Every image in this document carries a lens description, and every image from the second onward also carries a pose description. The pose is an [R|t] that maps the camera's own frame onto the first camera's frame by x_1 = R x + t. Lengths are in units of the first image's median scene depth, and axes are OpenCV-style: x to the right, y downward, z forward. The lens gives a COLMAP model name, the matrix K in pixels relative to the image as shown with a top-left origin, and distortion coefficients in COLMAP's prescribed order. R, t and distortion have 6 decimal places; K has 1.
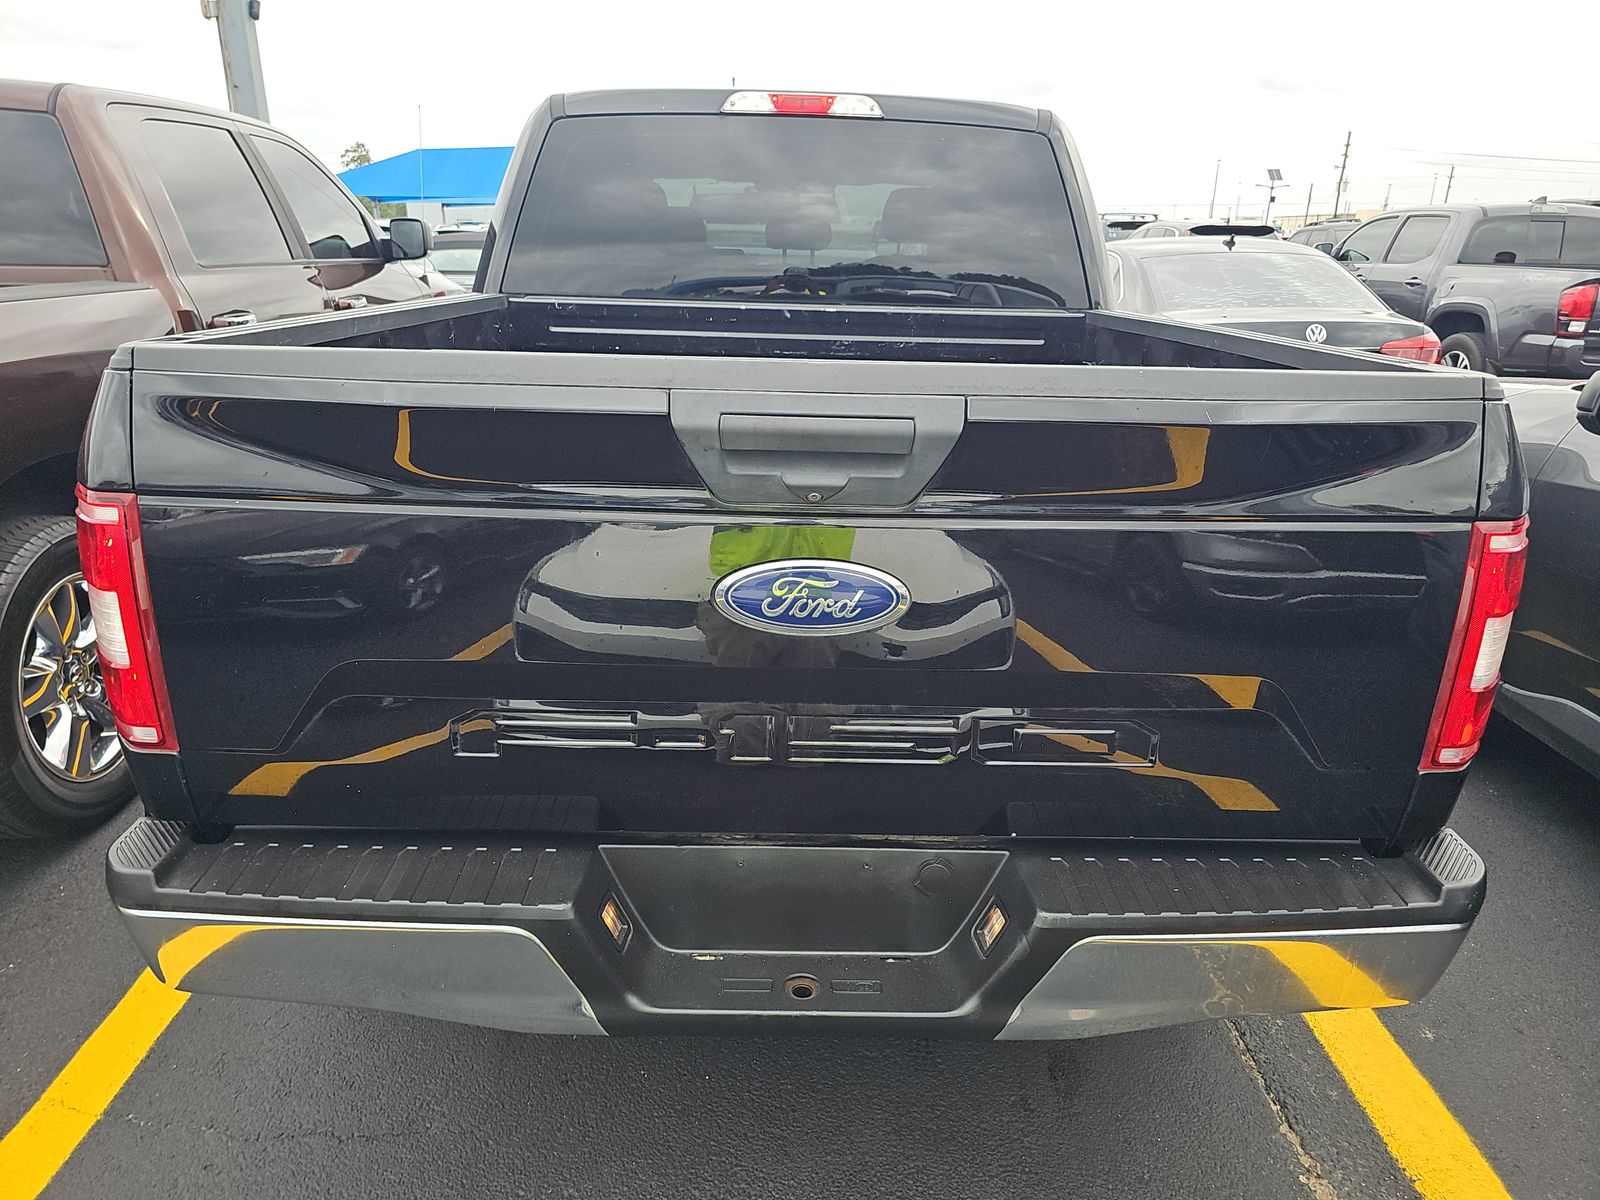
lens RADIAL K [[1074.0, 0, 800.0], [0, 1074.0, 600.0], [0, 0, 1]] dist [0.058398, -0.068481]
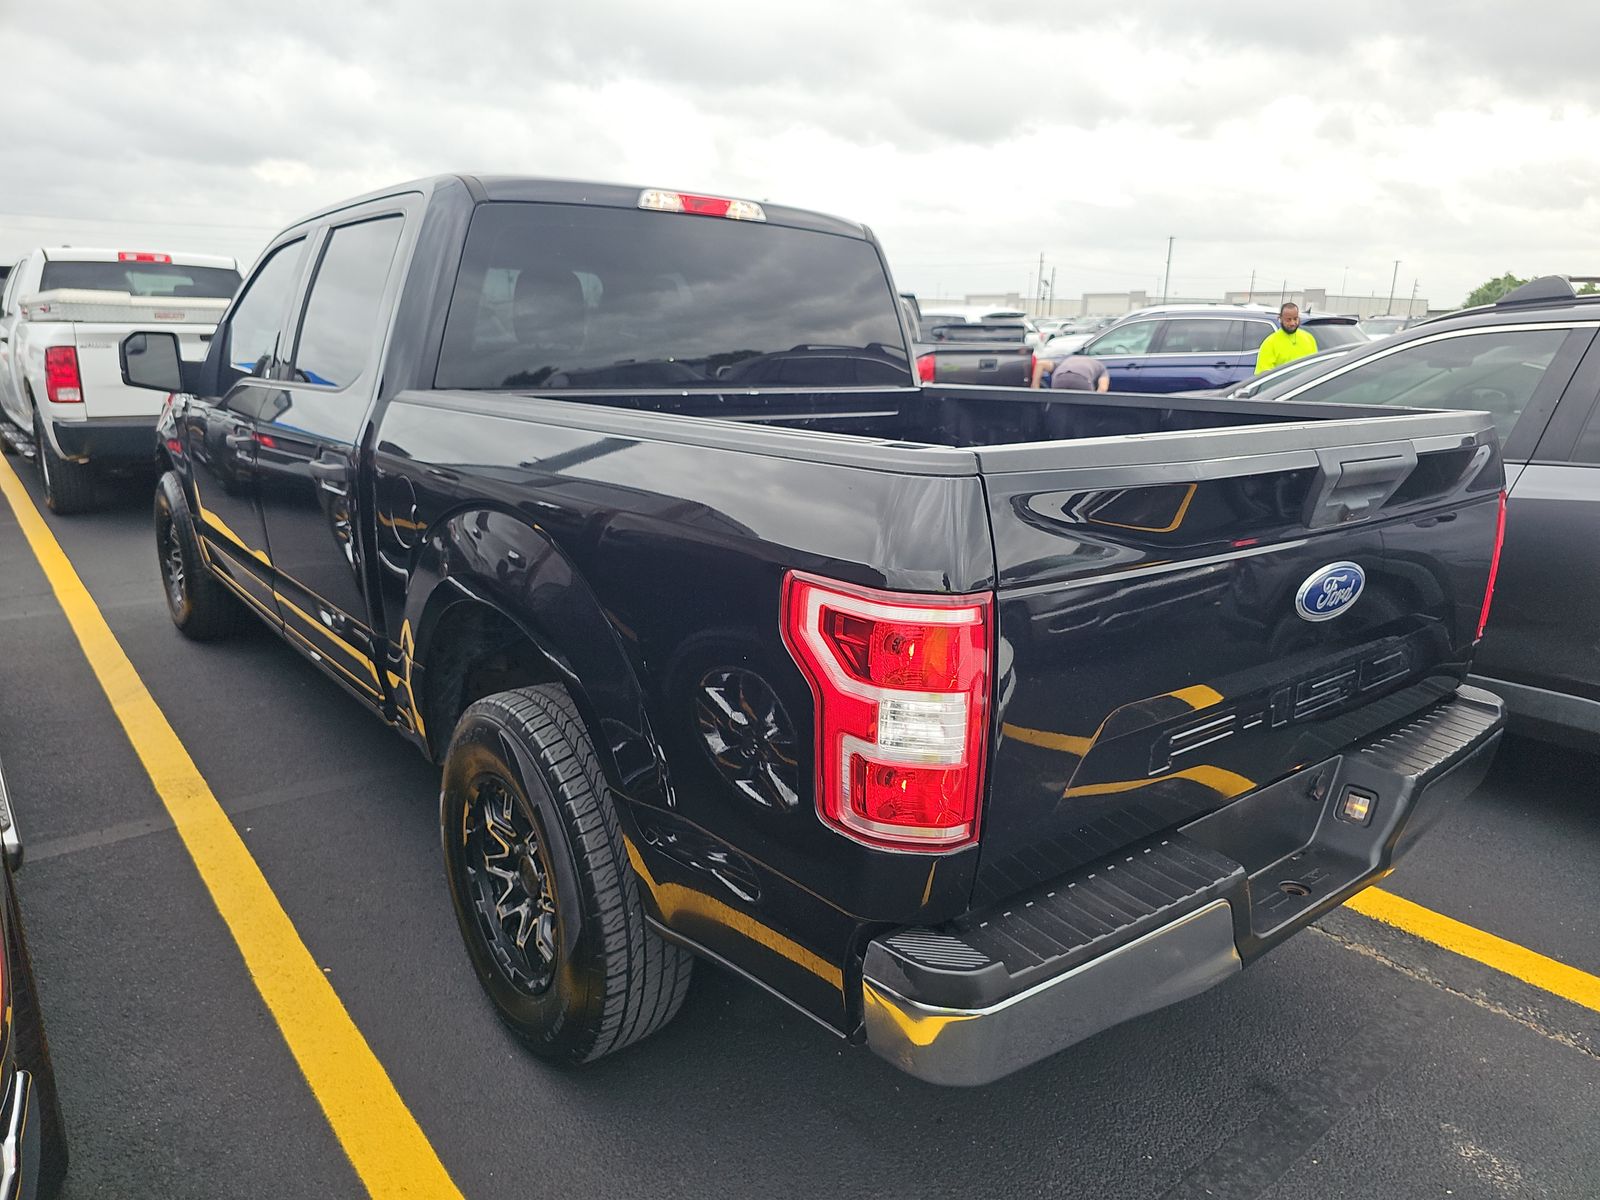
lens RADIAL K [[1083.1, 0, 838.3], [0, 1083.1, 604.4], [0, 0, 1]] dist [0.011111, 0.000707]
pose [[0.771679, -0.158811, 0.615866, -0.617256], [0.195511, 0.980670, 0.007907, -0.055195], [-0.605216, 0.114307, 0.787812, 0.123948]]
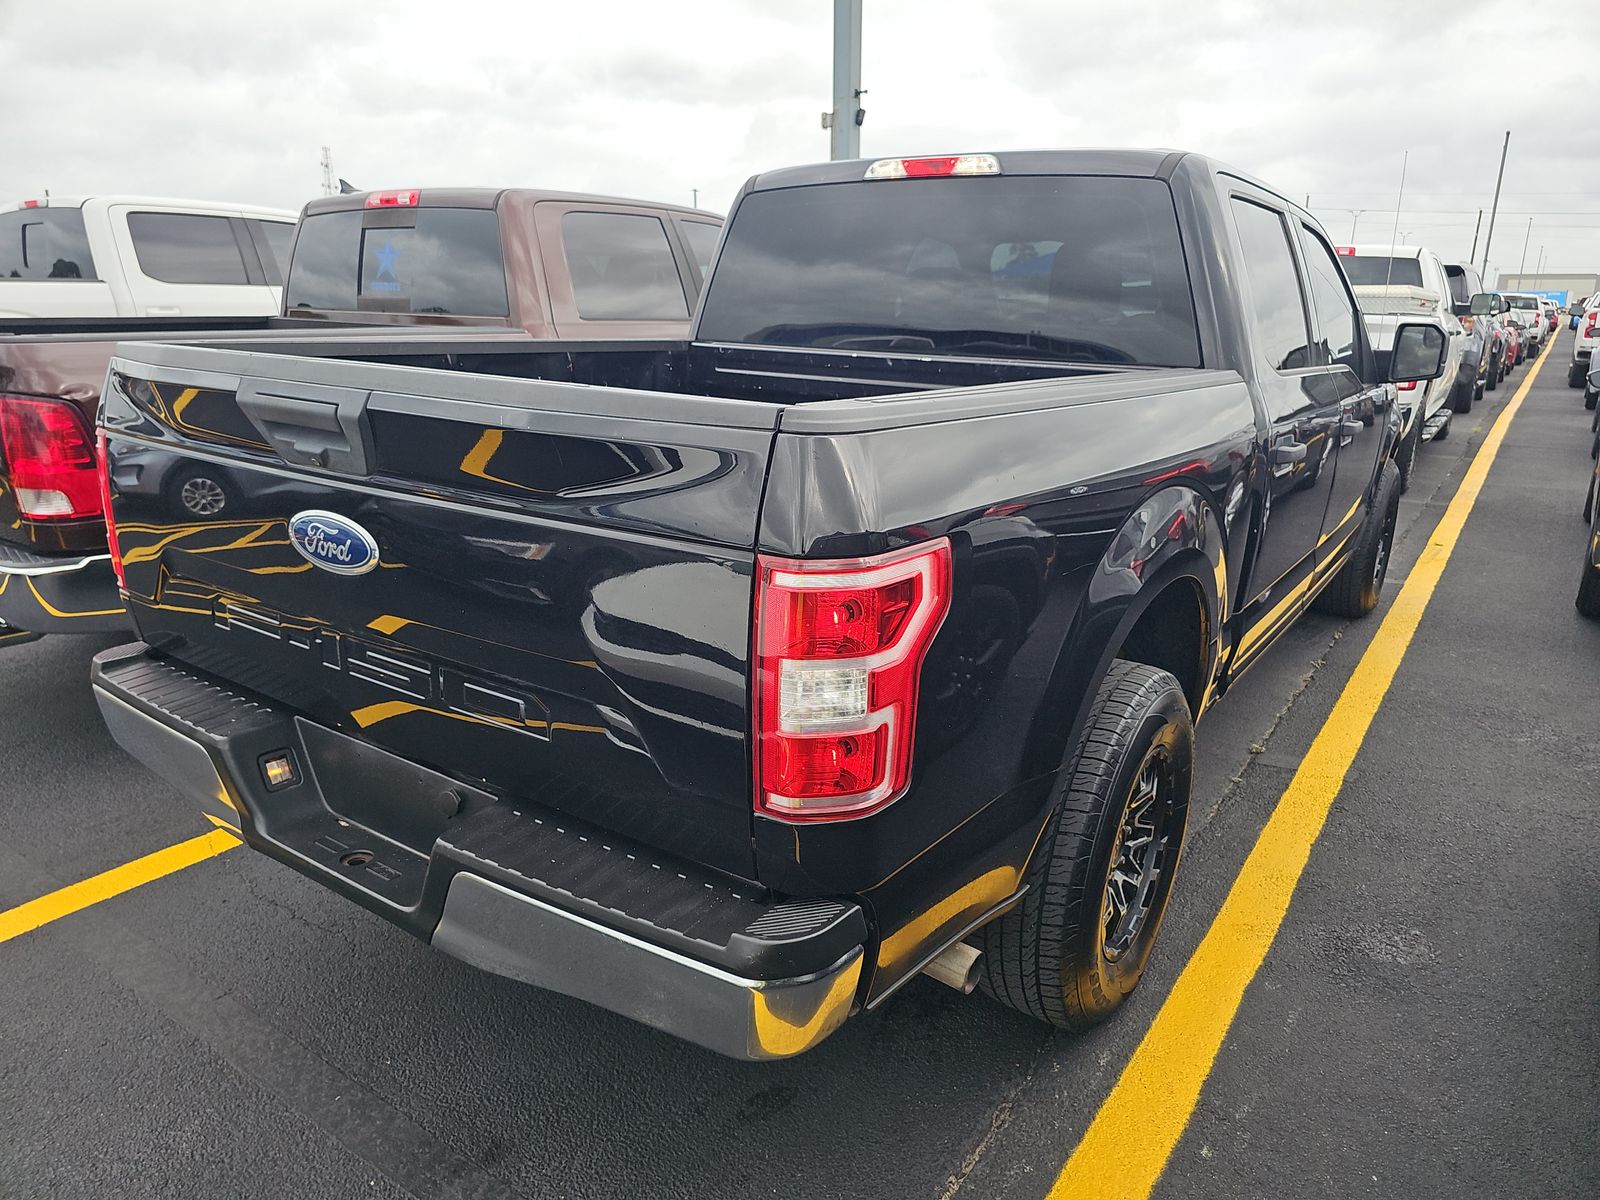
lens RADIAL K [[1074.0, 0, 800.0], [0, 1074.0, 600.0], [0, 0, 1]] dist [0.058398, -0.068481]
pose [[0.812305, 0.154010, -0.562531, 0.556817], [-0.188909, 0.981987, -0.003939, -0.015951], [0.551791, 0.109467, 0.826767, 0.105847]]
